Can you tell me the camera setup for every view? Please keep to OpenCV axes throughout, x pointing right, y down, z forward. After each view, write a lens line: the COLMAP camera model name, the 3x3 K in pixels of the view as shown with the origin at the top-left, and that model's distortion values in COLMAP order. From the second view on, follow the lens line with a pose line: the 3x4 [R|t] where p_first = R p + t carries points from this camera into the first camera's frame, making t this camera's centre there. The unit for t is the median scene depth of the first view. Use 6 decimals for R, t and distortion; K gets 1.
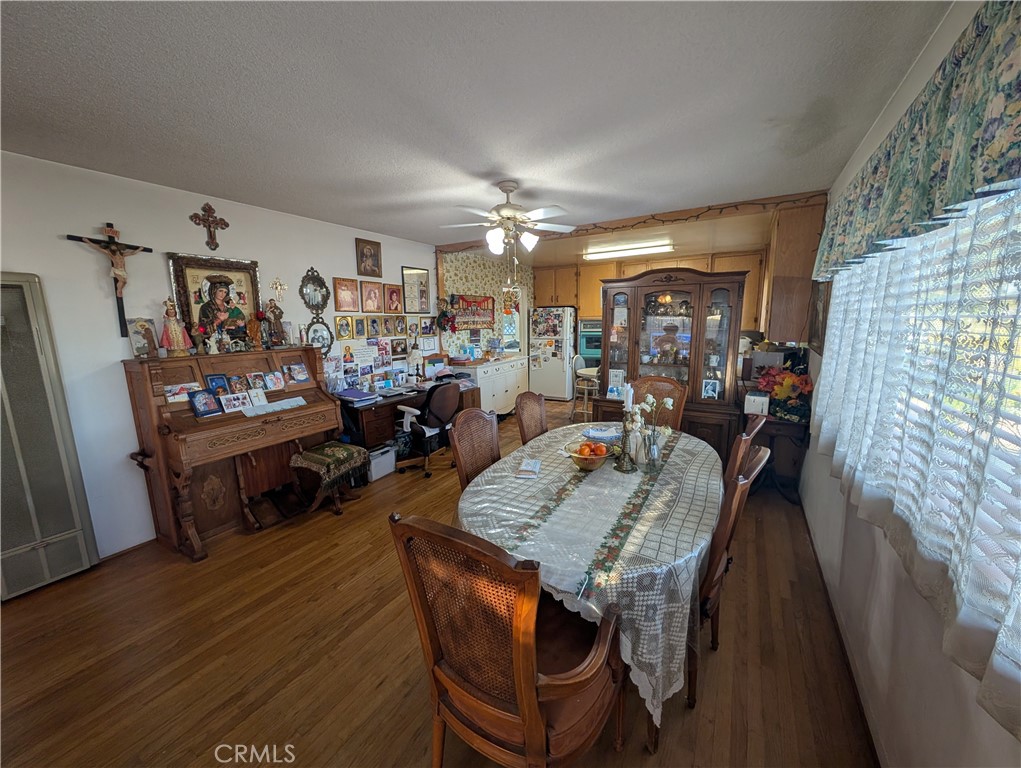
lens RADIAL K [[365.0, 0, 514.4], [0, 365.0, 380.5], [0, 0, 1]] dist [-0.001345, -0.000043]
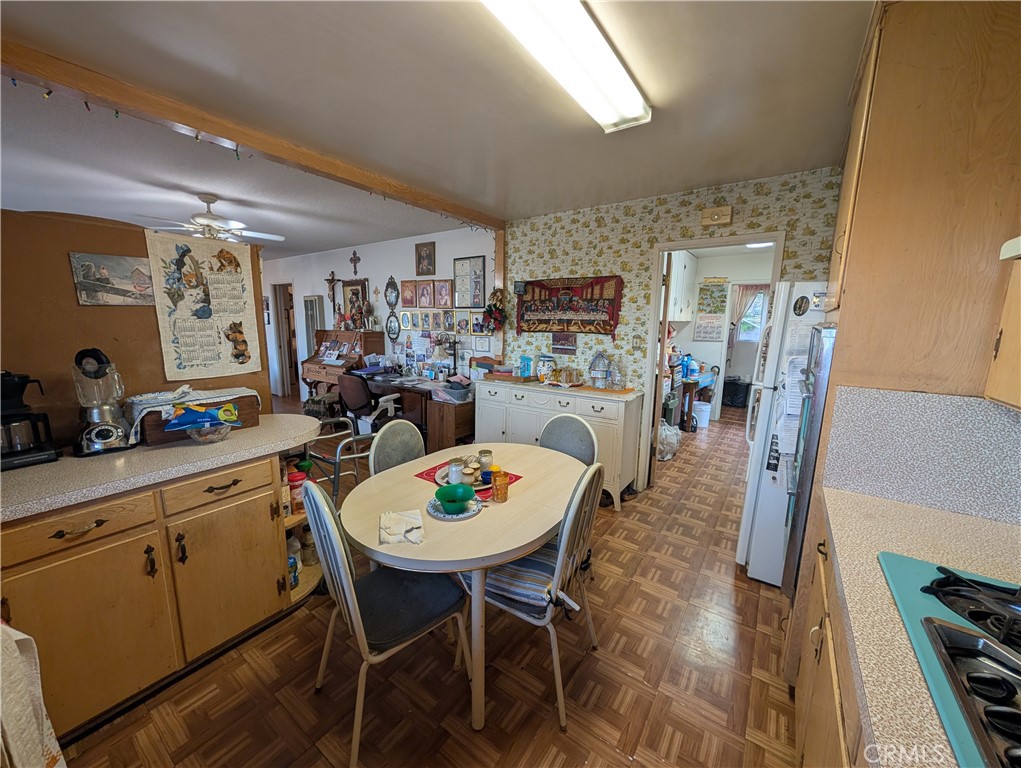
lens RADIAL K [[391.4, 0, 511.7], [0, 391.4, 383.4], [0, 0, 1]] dist [0.001184, 0.000018]
pose [[-0.061374, 0.184223, -0.980966, 0.704627], [-0.172713, 0.966033, 0.192224, -0.207233], [0.983058, 0.181223, -0.027471, 1.156554]]
